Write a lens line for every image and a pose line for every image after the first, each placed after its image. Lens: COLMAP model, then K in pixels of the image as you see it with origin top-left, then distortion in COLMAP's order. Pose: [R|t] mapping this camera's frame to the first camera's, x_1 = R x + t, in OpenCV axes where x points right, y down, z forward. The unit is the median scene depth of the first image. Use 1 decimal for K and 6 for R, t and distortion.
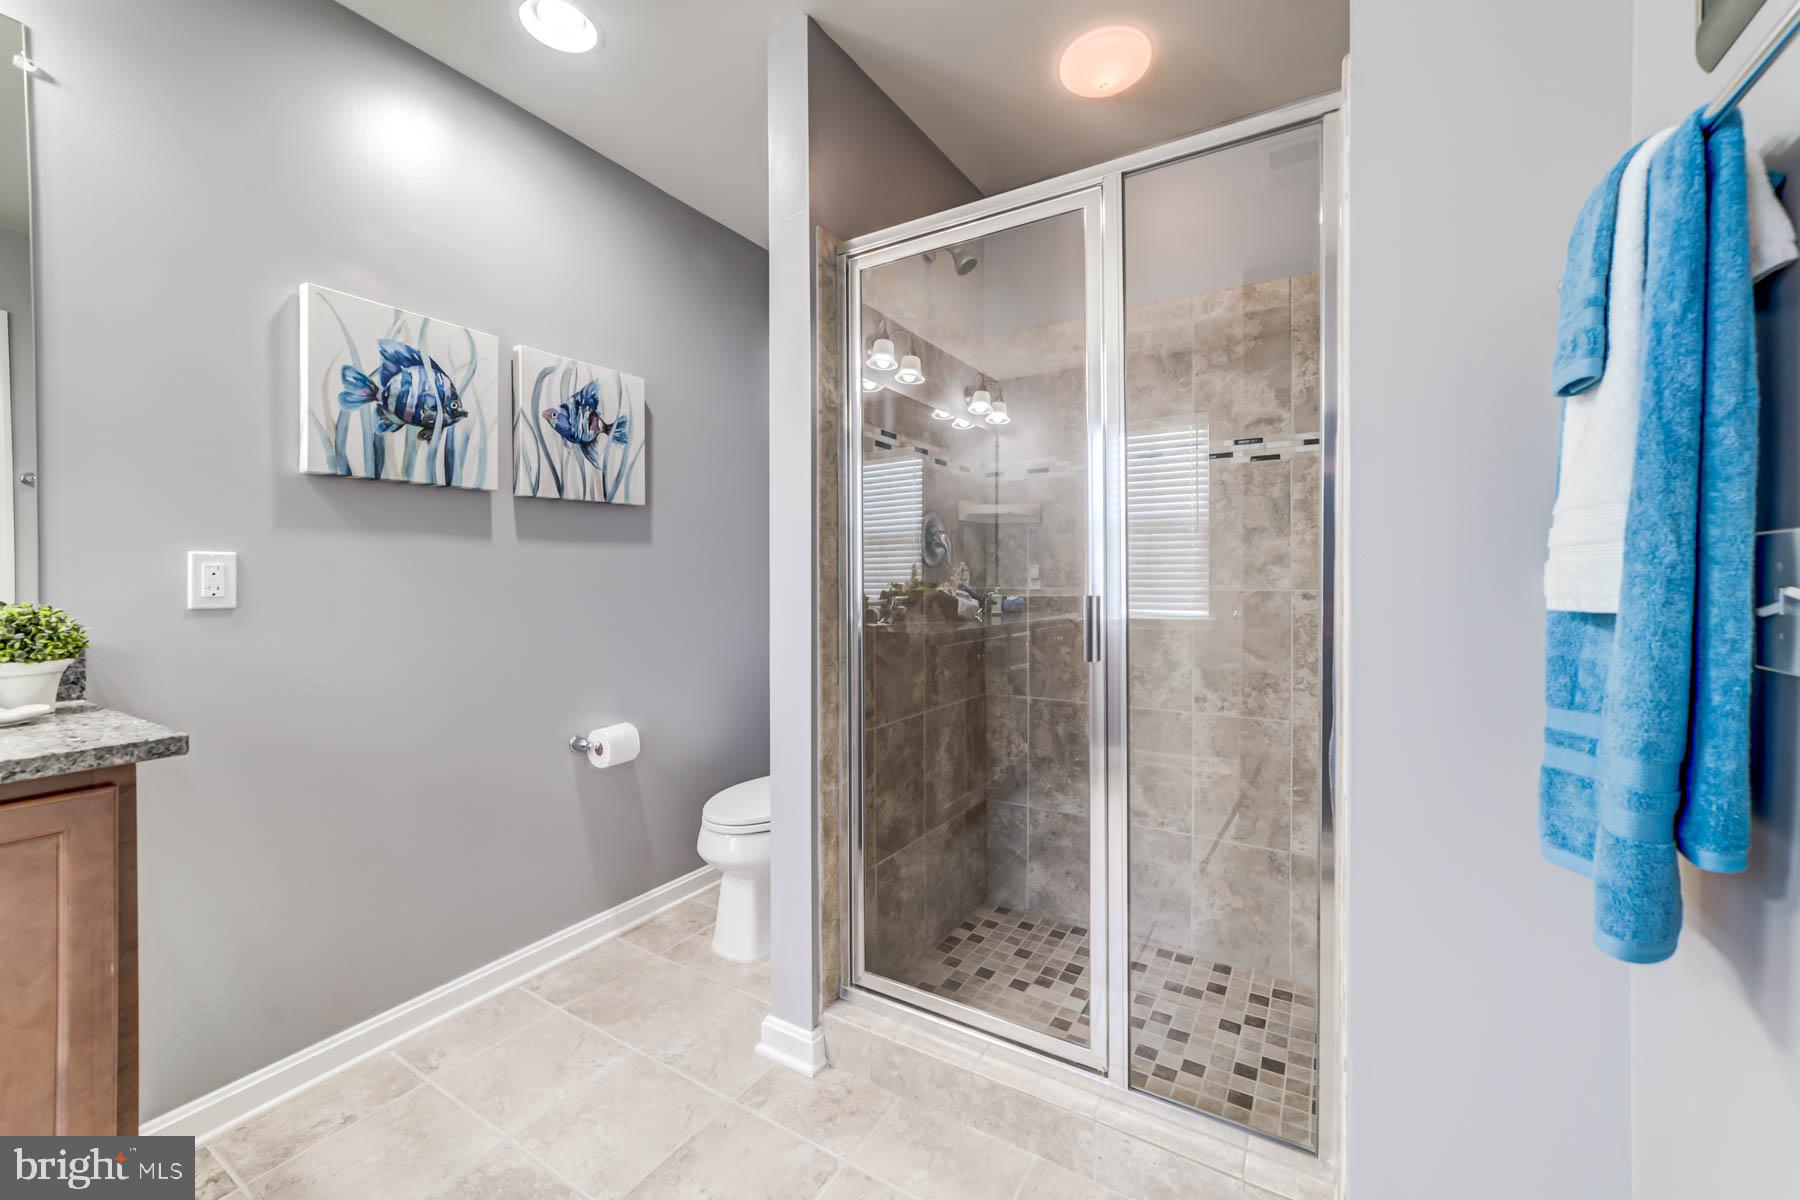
lens RADIAL K [[698.6, 0, 899.6], [0, 698.6, 590.8], [0, 0, 1]] dist [0.010093, 0.000685]
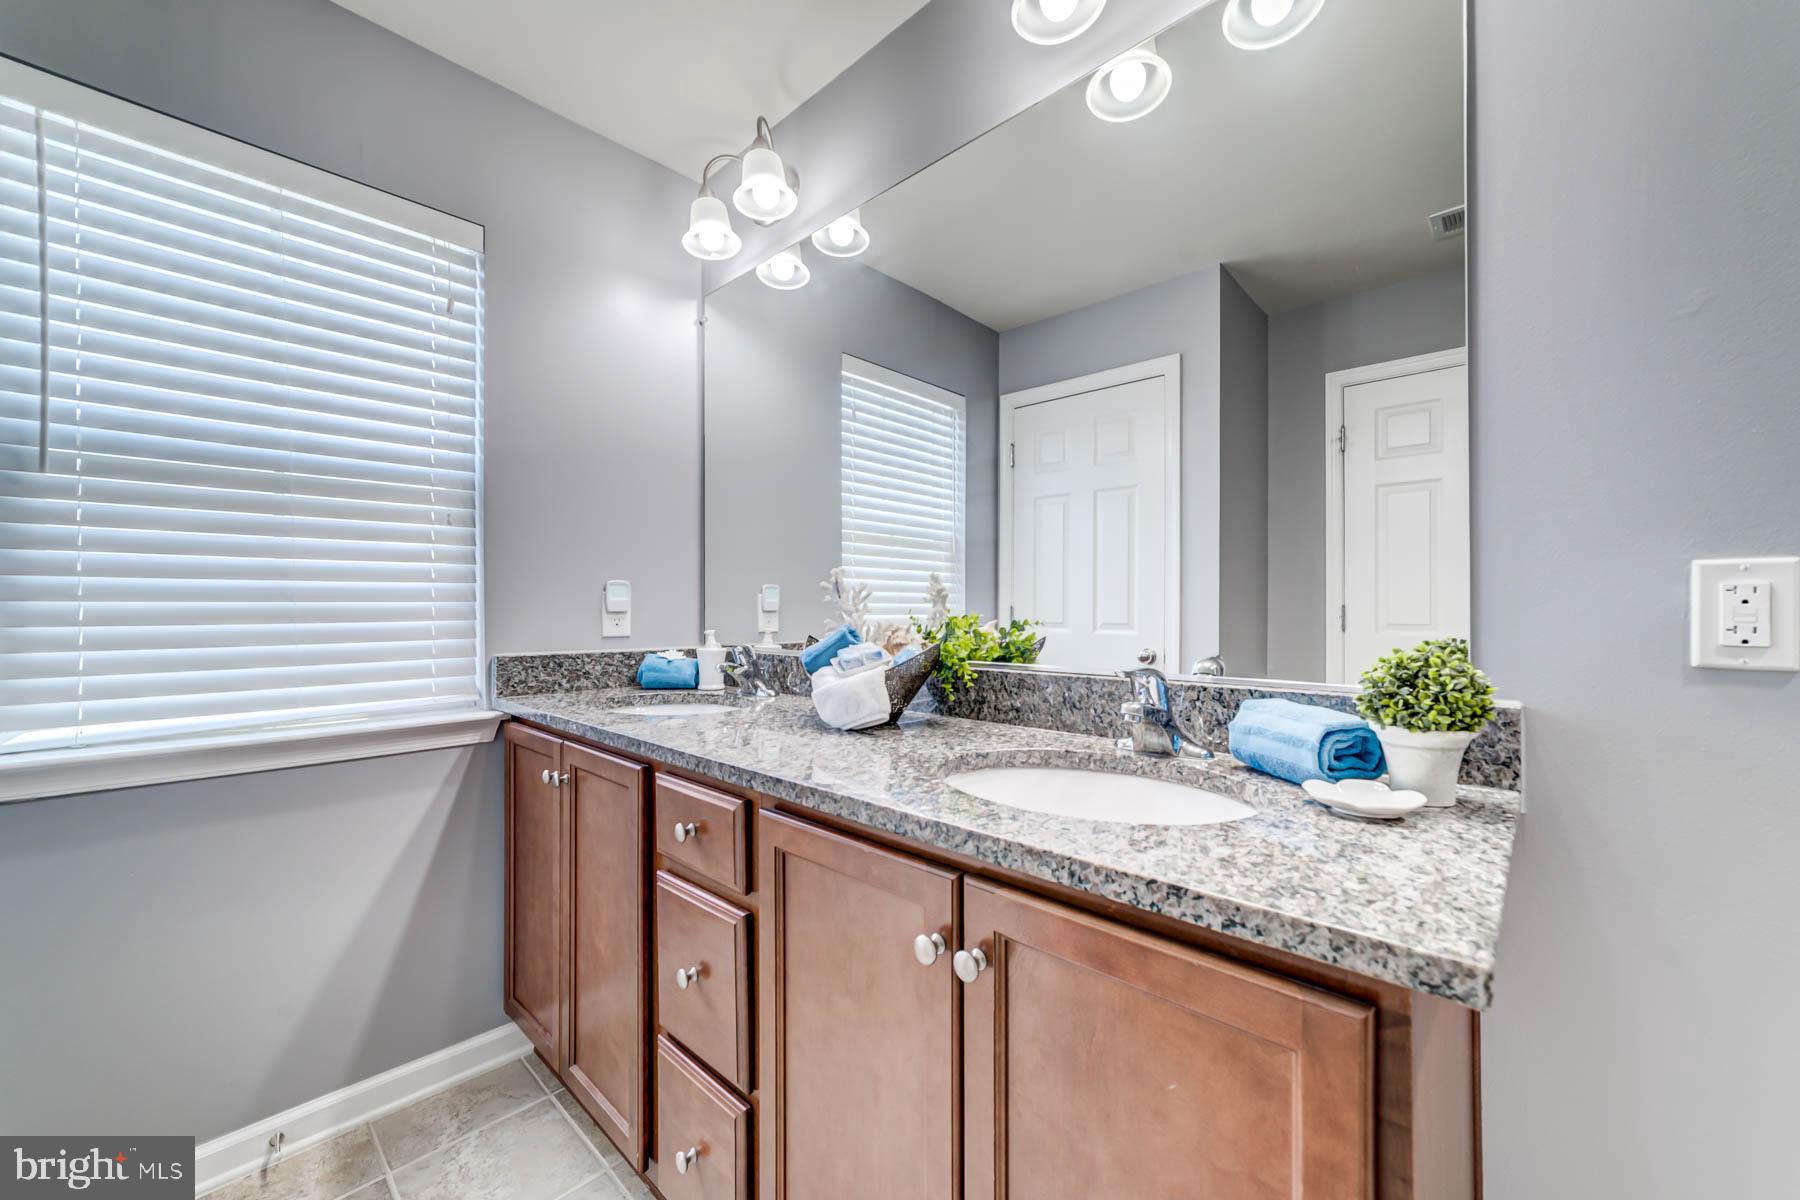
lens RADIAL K [[698.6, 0, 900.4], [0, 698.6, 602.9], [0, 0, 1]] dist [0.010093, 0.000685]
pose [[-0.197535, -0.001019, -0.980295, -0.434963], [-0.013904, 0.999902, 0.001762, -0.018761], [0.980197, 0.013979, -0.197529, 0.627166]]
